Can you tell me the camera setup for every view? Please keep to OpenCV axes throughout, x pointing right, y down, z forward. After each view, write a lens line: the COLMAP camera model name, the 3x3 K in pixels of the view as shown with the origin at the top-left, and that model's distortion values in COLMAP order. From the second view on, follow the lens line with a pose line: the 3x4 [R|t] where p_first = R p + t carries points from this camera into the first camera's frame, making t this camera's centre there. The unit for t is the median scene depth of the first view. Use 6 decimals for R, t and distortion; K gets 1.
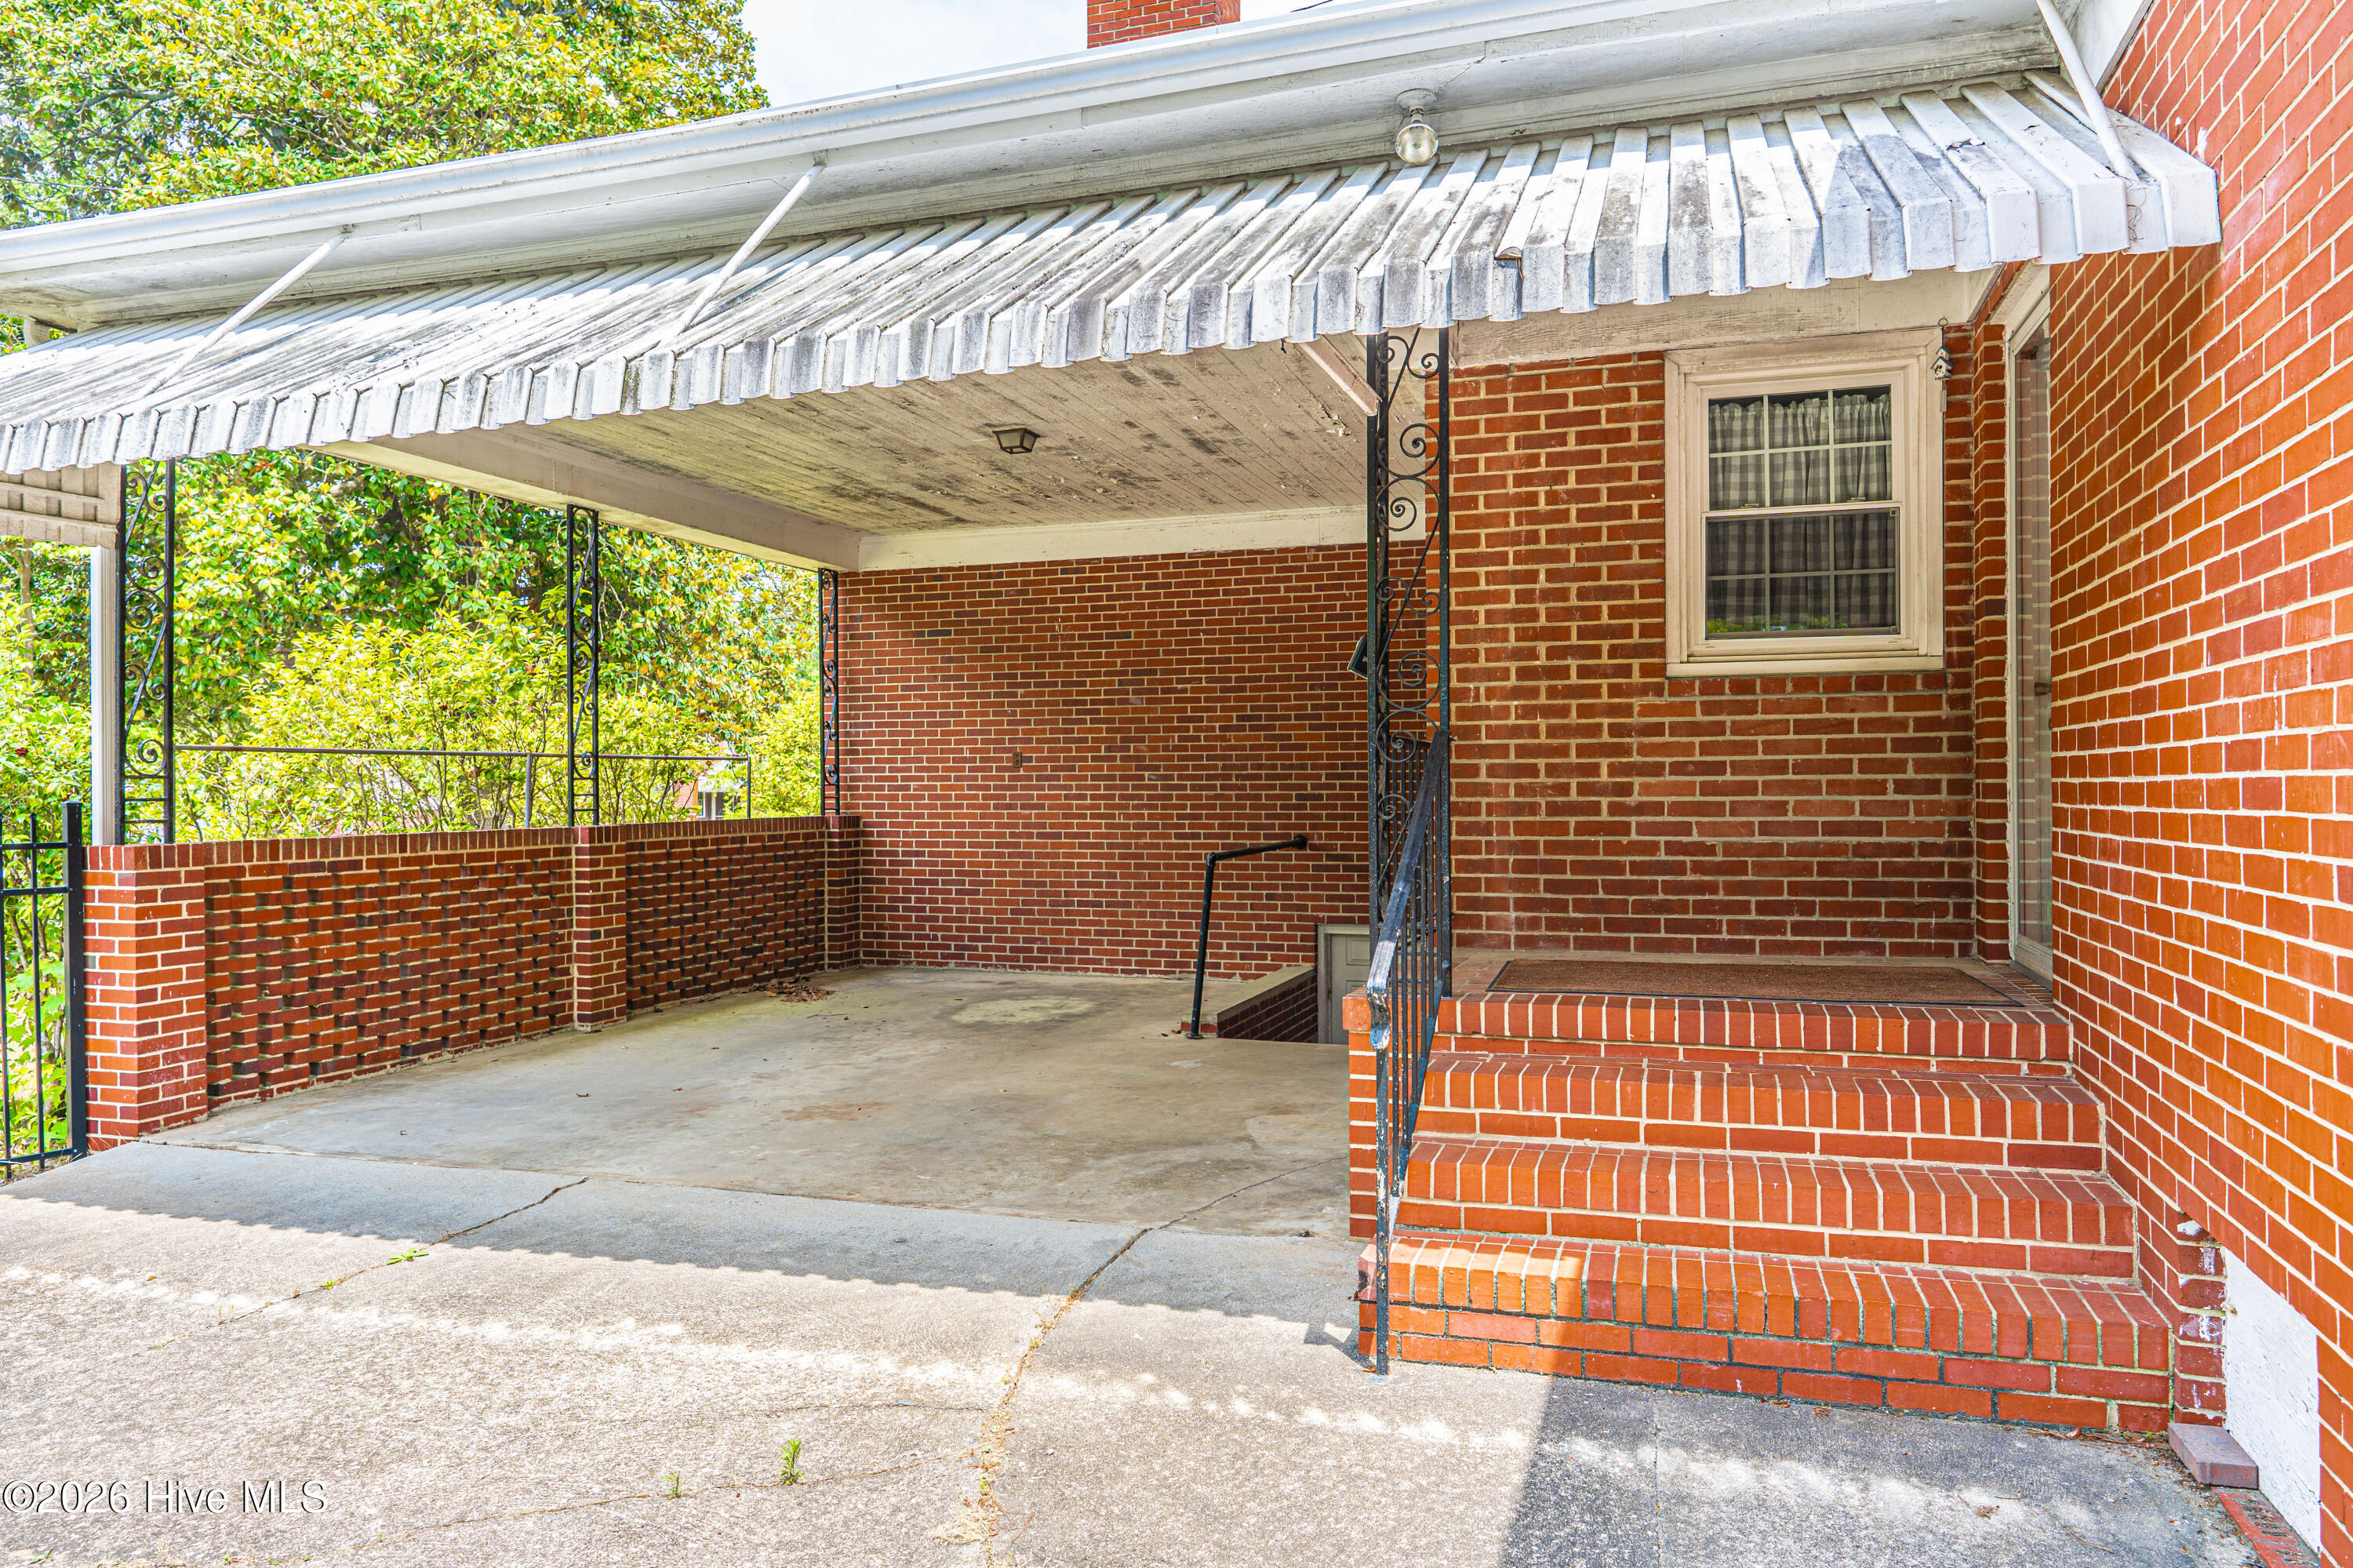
lens RADIAL K [[1578.9, 0, 1148.7], [0, 1578.9, 790.8], [0, 0, 1]] dist [-0.007744, -0.000006]
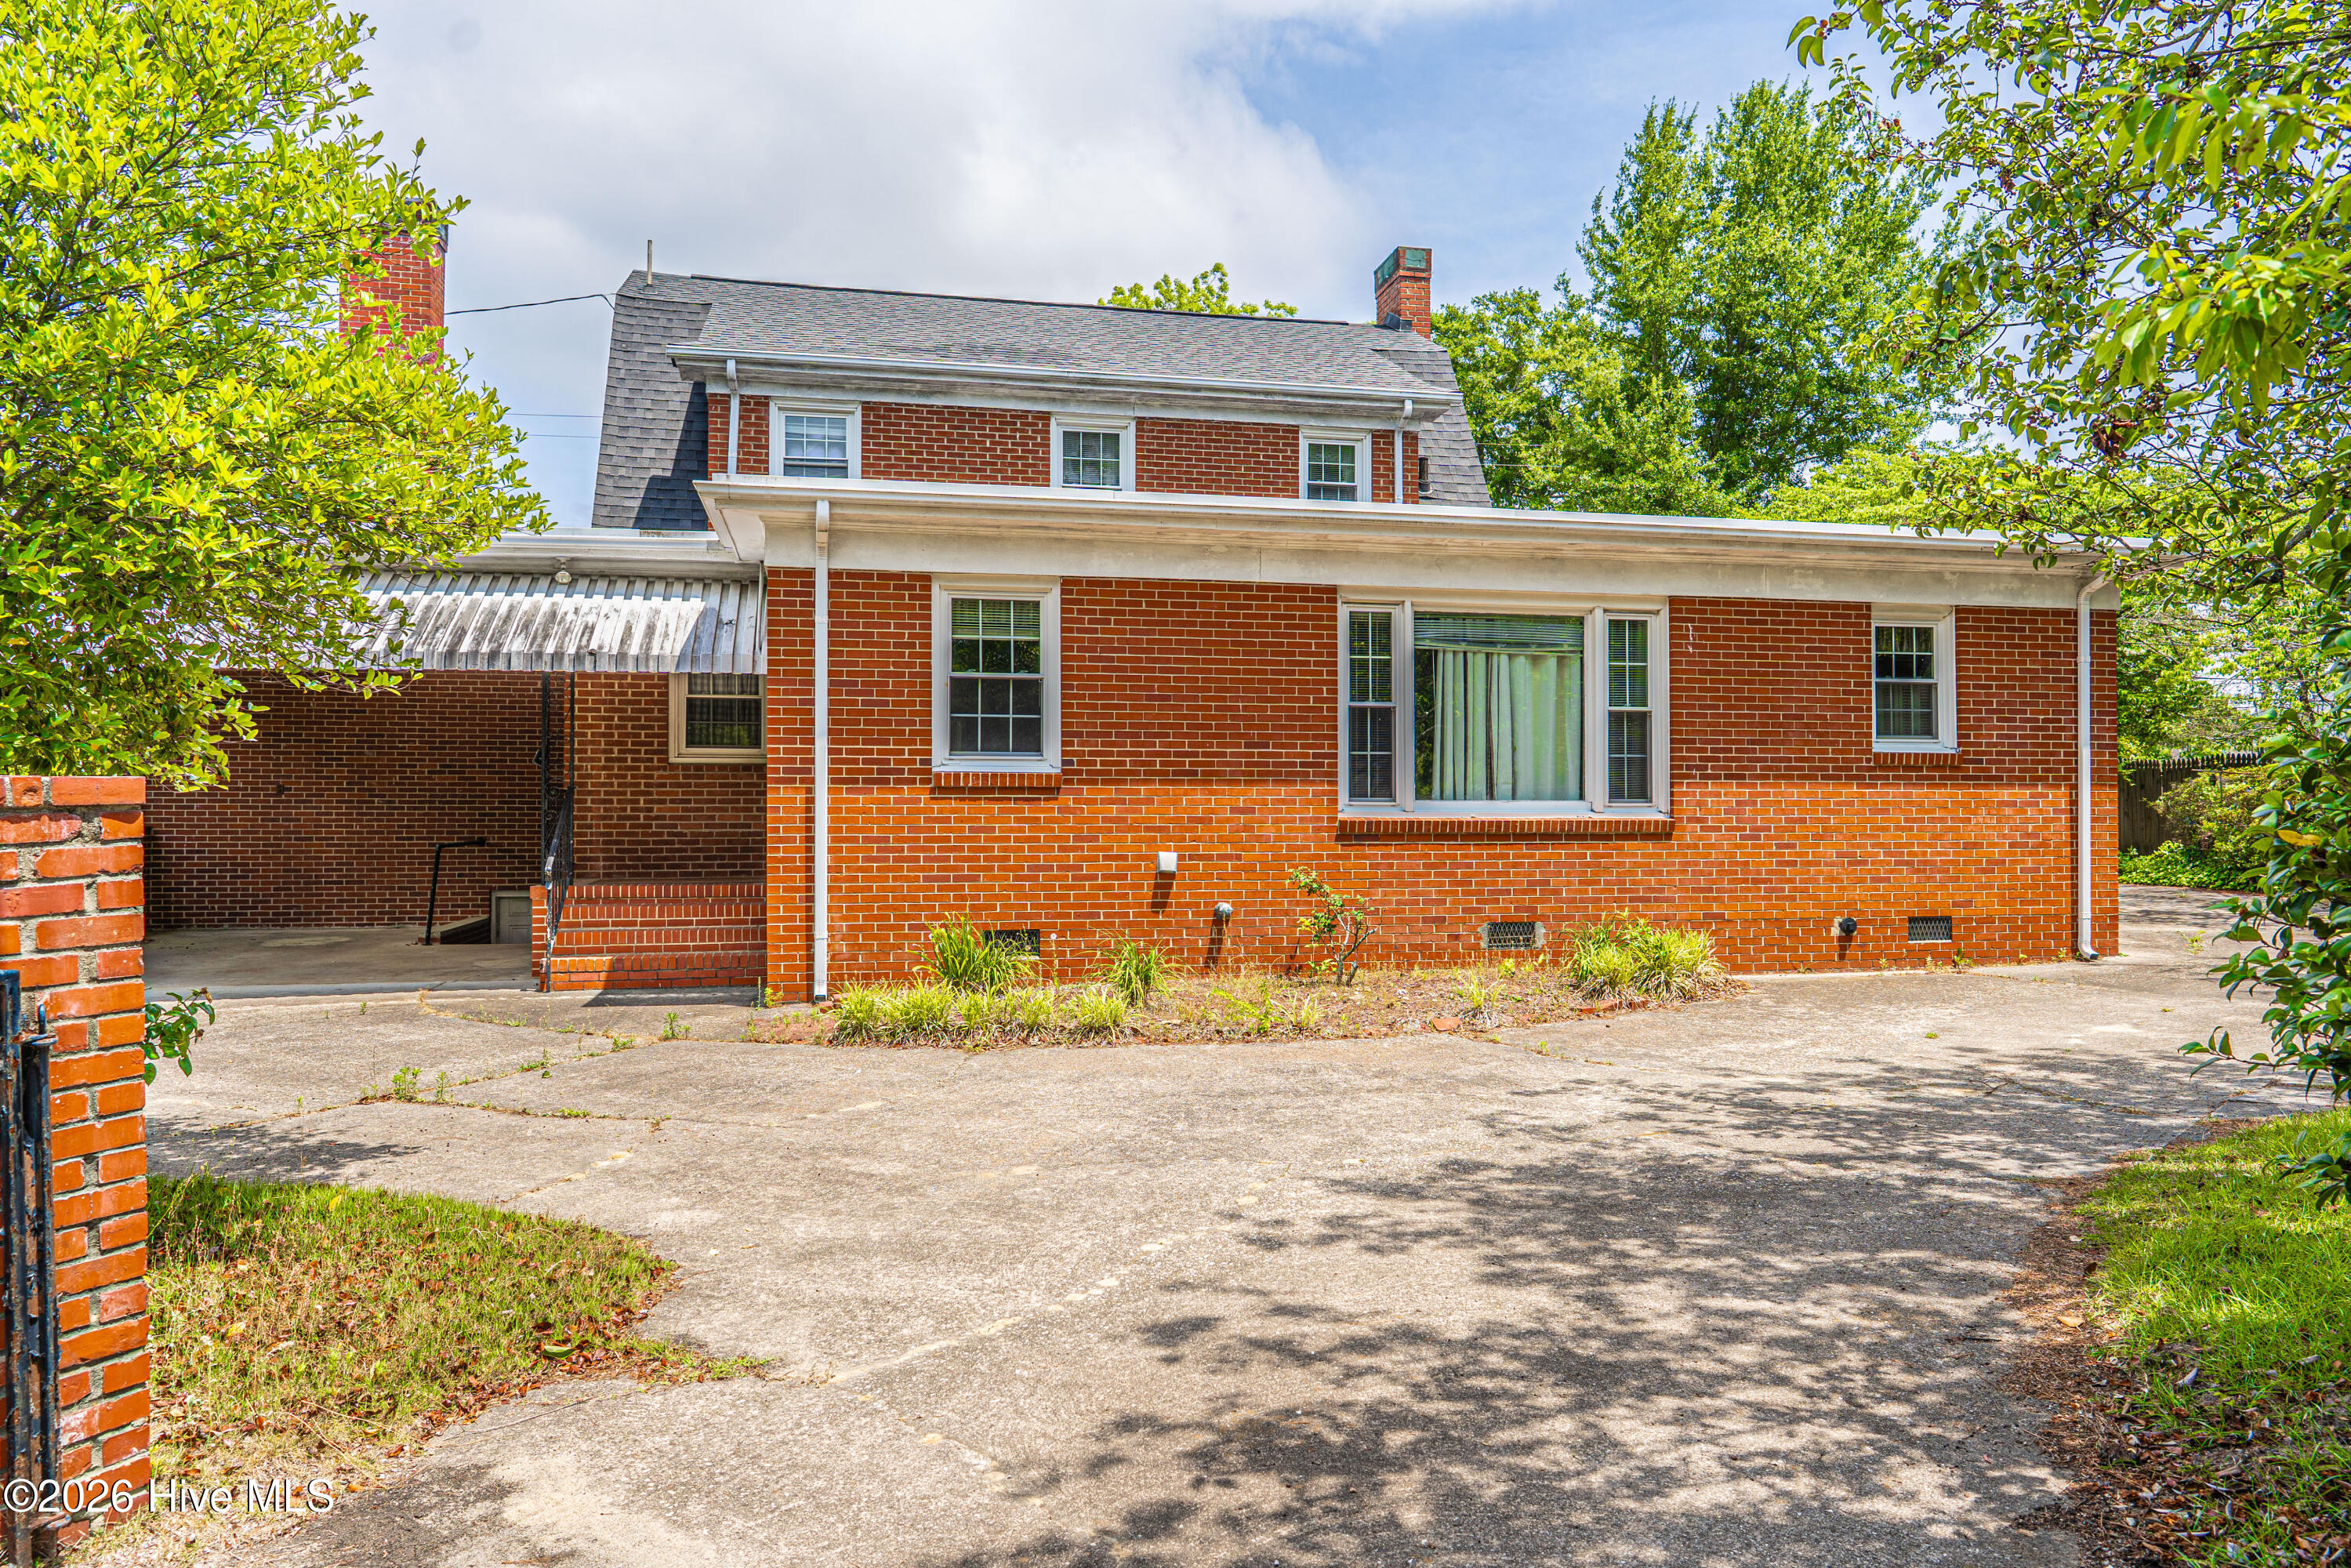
lens RADIAL K [[1599.7, 0, 1167.5], [0, 1599.7, 791.5], [0, 0, 1]] dist [0.001629, -0.000175]
pose [[0.858040, 0.013267, 0.513411, -0.278536], [-0.005302, 0.999842, -0.016977, 0.008738], [-0.513555, 0.011845, 0.857975, -1.522027]]
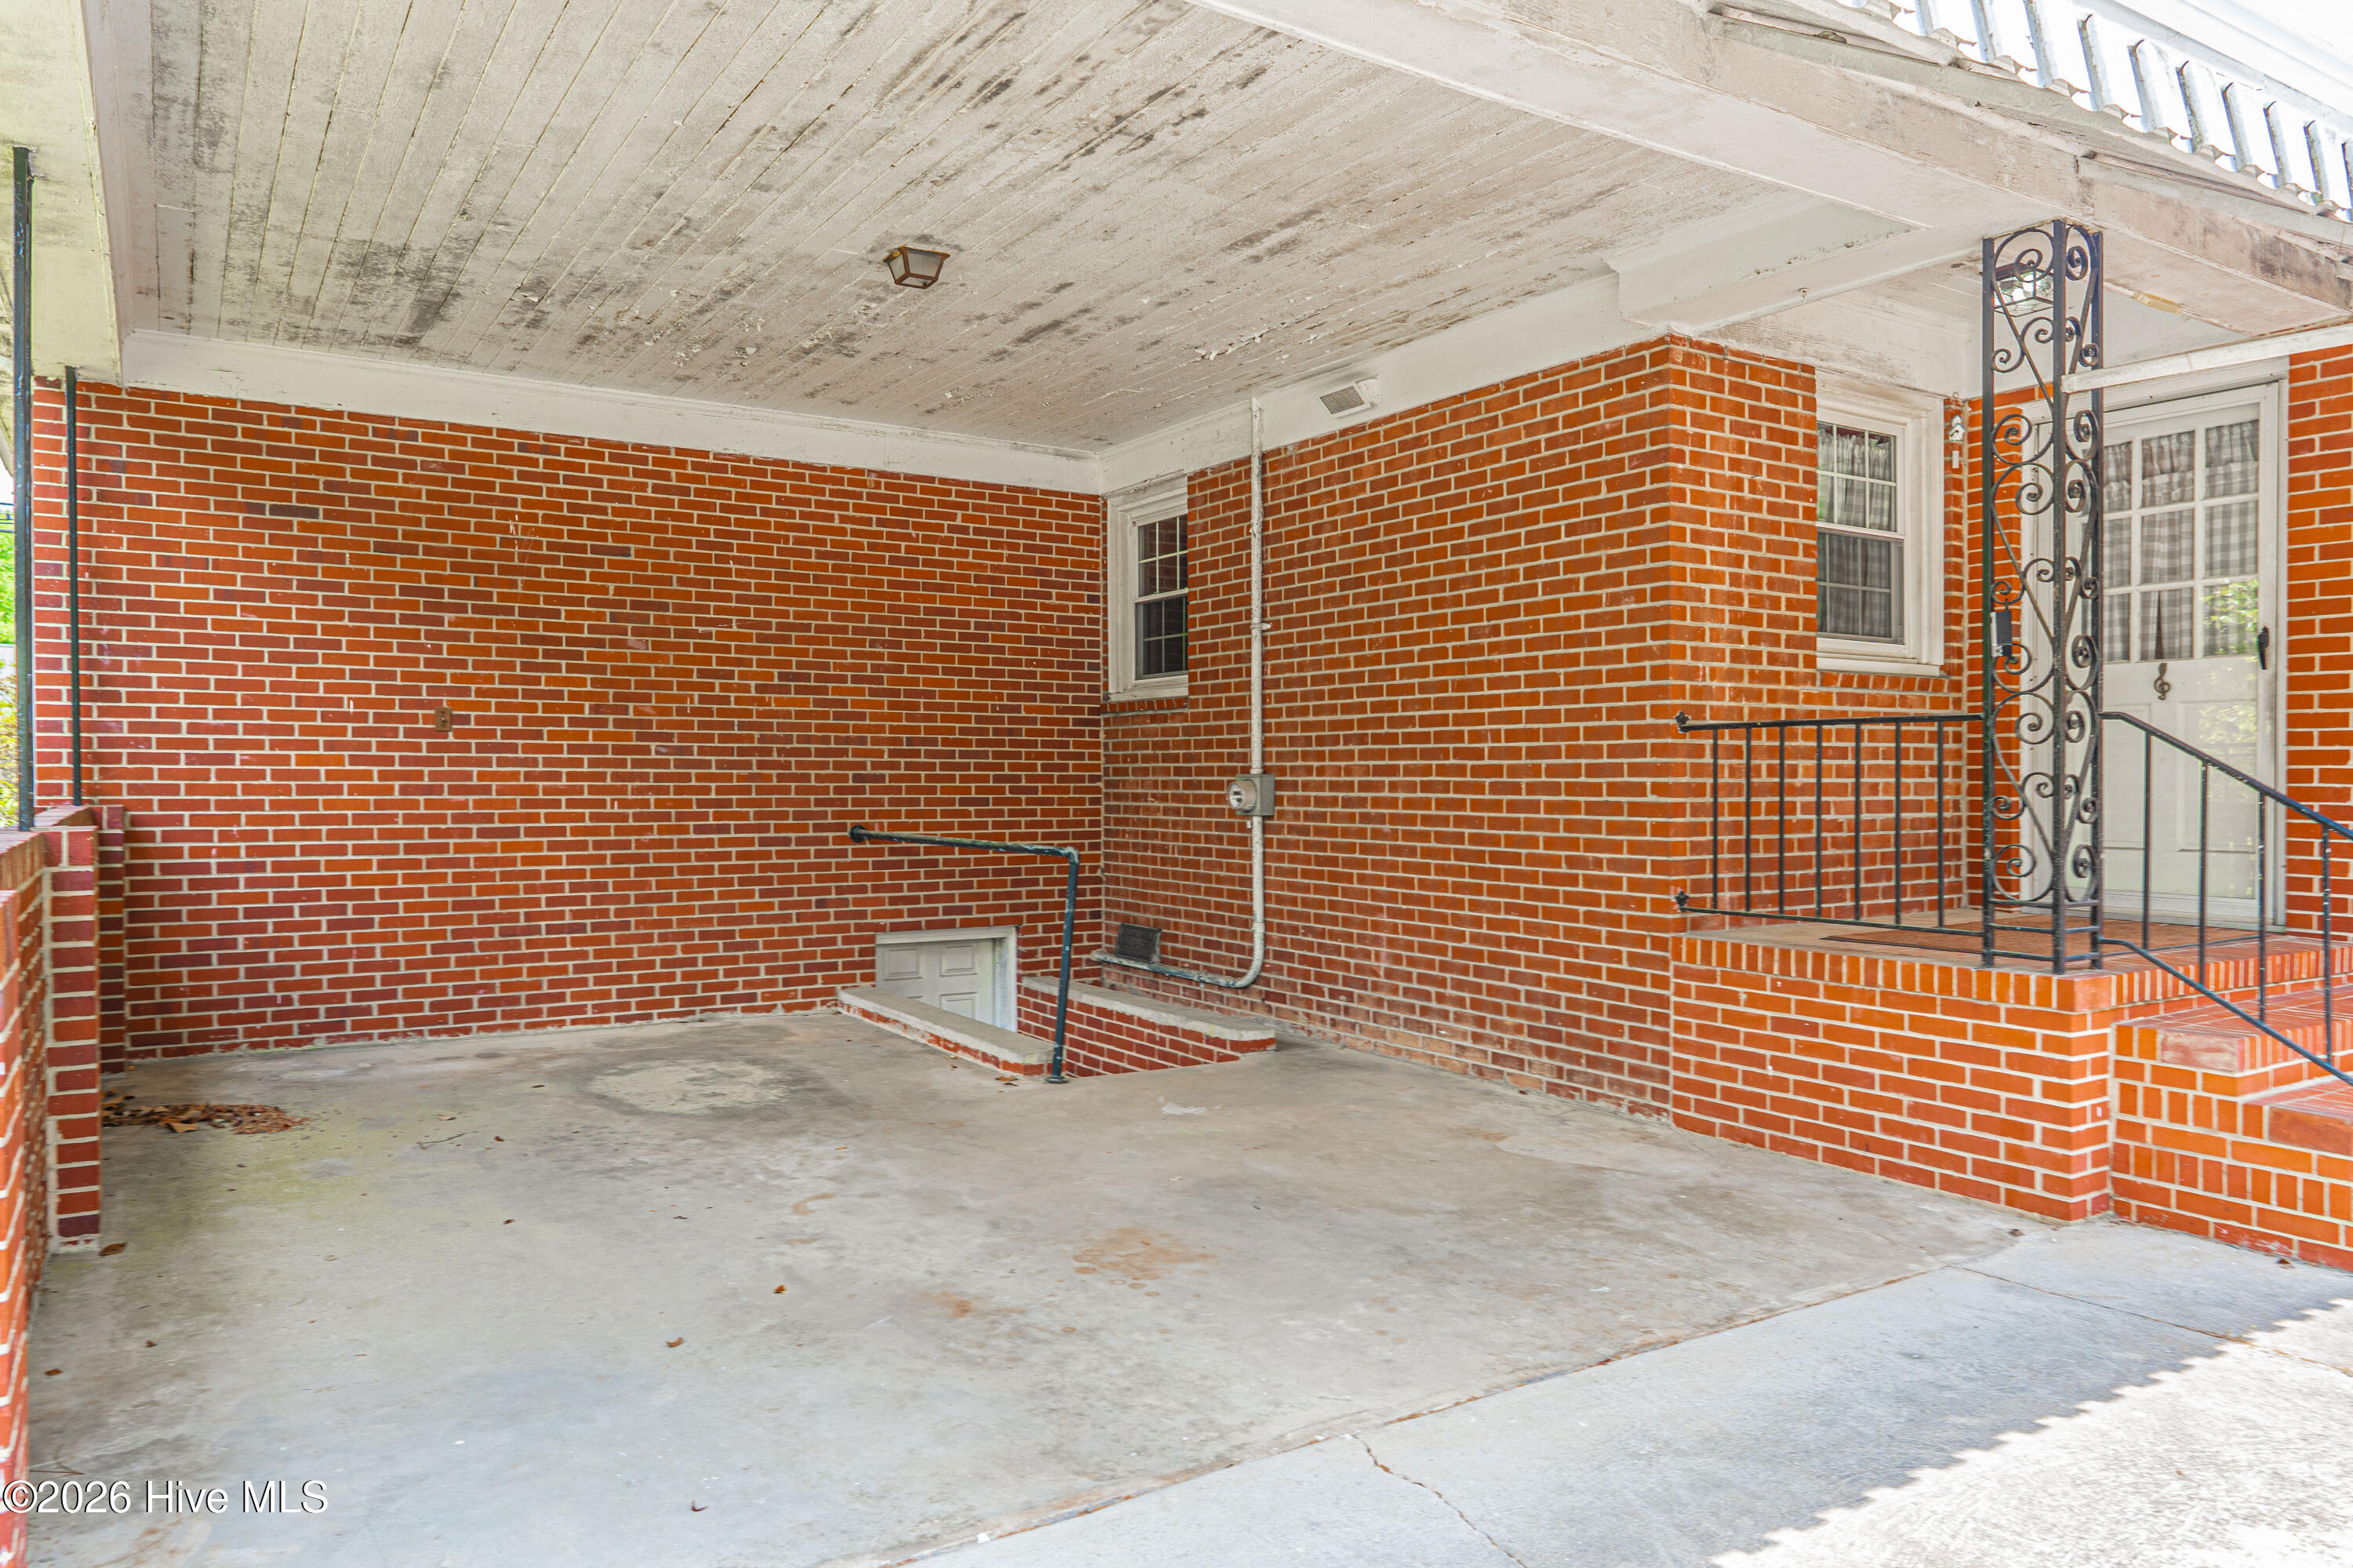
lens RADIAL K [[1601.0, 0, 1168.4], [0, 1601.0, 791.5], [0, 0, 1]] dist [0.001629, -0.000175]
pose [[0.622616, -0.000783, 0.782527, -0.827512], [-0.006407, 0.999961, 0.006099, 0.008852], [-0.782501, -0.008811, 0.622586, 0.674181]]
